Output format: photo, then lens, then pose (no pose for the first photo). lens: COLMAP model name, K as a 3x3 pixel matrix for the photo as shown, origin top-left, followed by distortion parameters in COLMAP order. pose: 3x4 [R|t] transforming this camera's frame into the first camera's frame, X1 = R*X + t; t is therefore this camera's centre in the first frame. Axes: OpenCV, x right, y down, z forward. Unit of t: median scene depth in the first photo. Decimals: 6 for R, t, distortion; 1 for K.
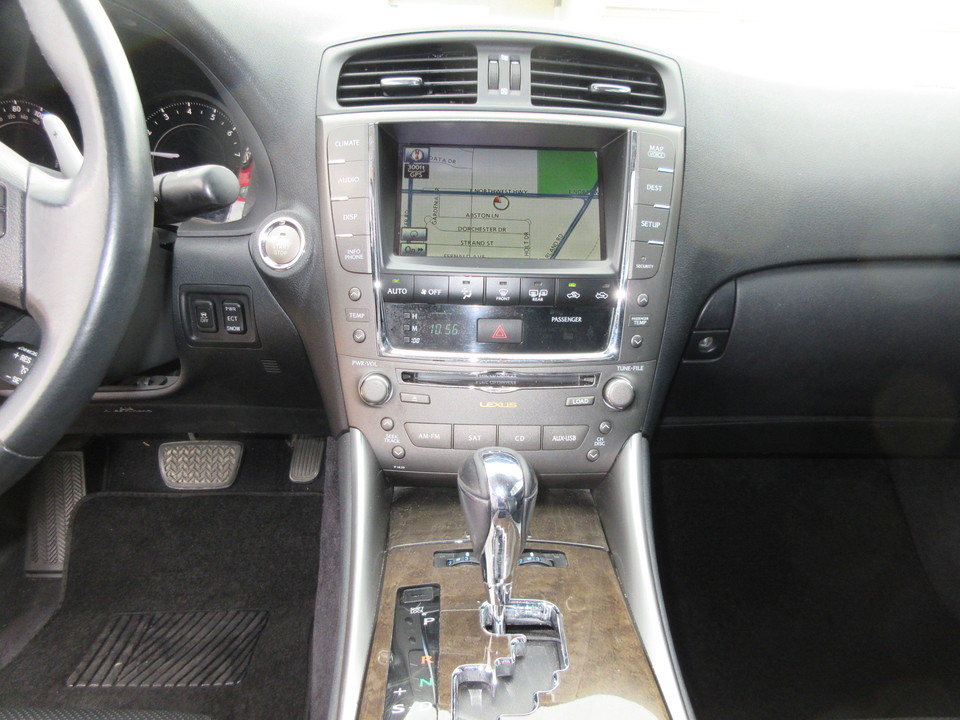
lens RADIAL K [[706.8, 0, 483.8], [0, 706.8, 356.2], [0, 0, 1]] dist [-0.017263, 0.002476]
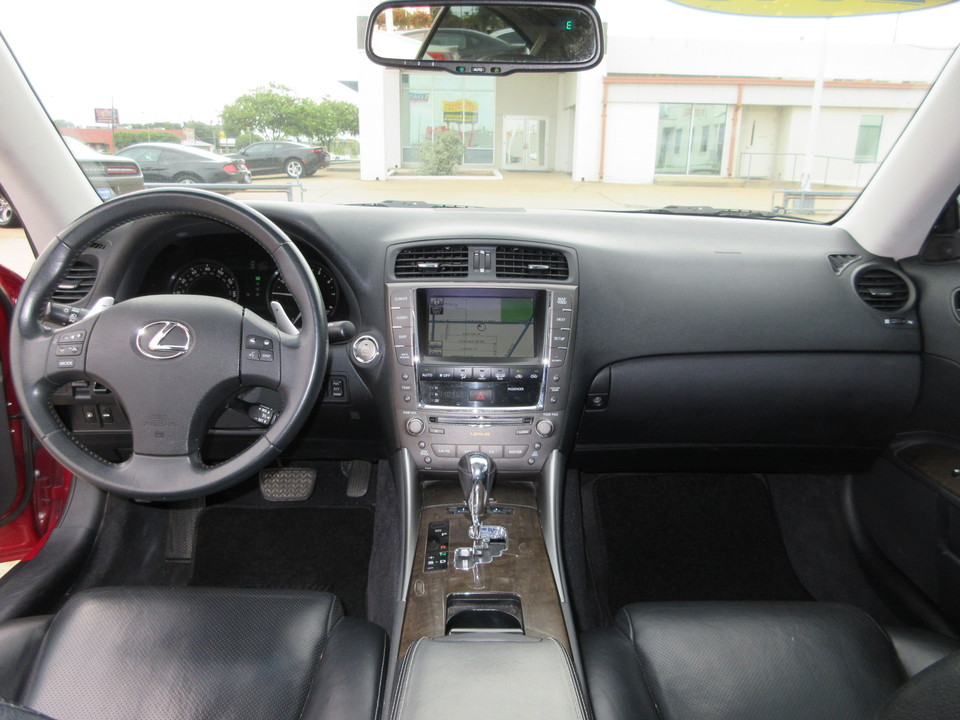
lens RADIAL K [[706.8, 0, 482.8], [0, 706.8, 359.1], [0, 0, 1]] dist [-0.017263, 0.002476]
pose [[0.999852, -0.007917, -0.015299, 0.056690], [0.006796, 0.997380, -0.072024, 0.004222], [0.015829, 0.071910, 0.997286, -0.882943]]
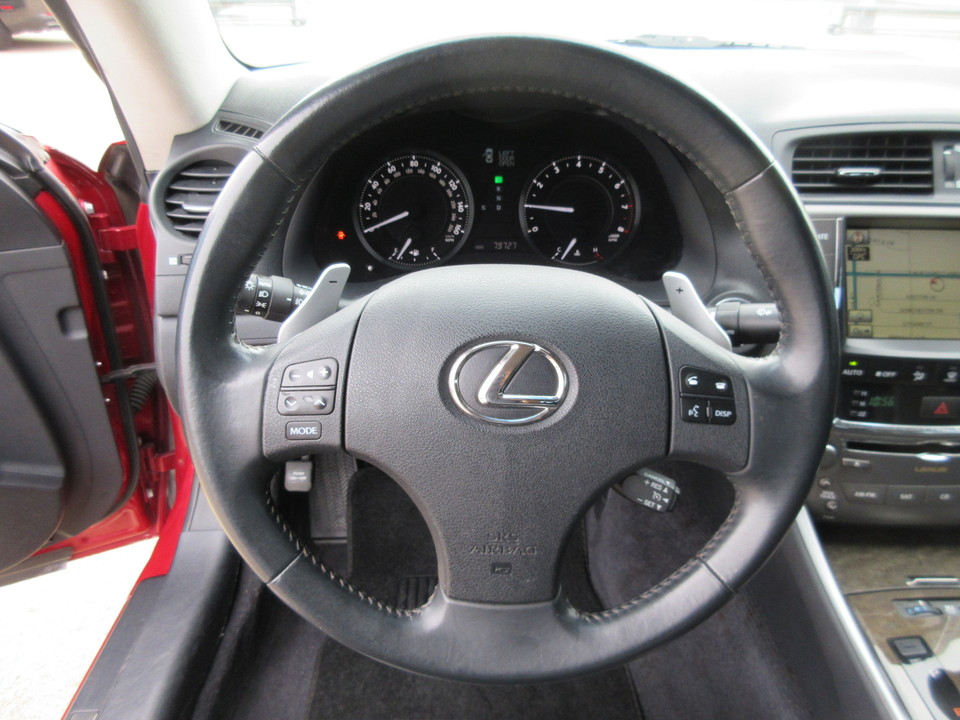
lens RADIAL K [[706.8, 0, 487.8], [0, 706.8, 368.7], [0, 0, 1]] dist [-0.017263, 0.002476]
pose [[0.999555, -0.000724, -0.029818, -0.634011], [0.005777, 0.985474, 0.169726, -0.276993], [0.029262, -0.169823, 0.985040, -0.102317]]
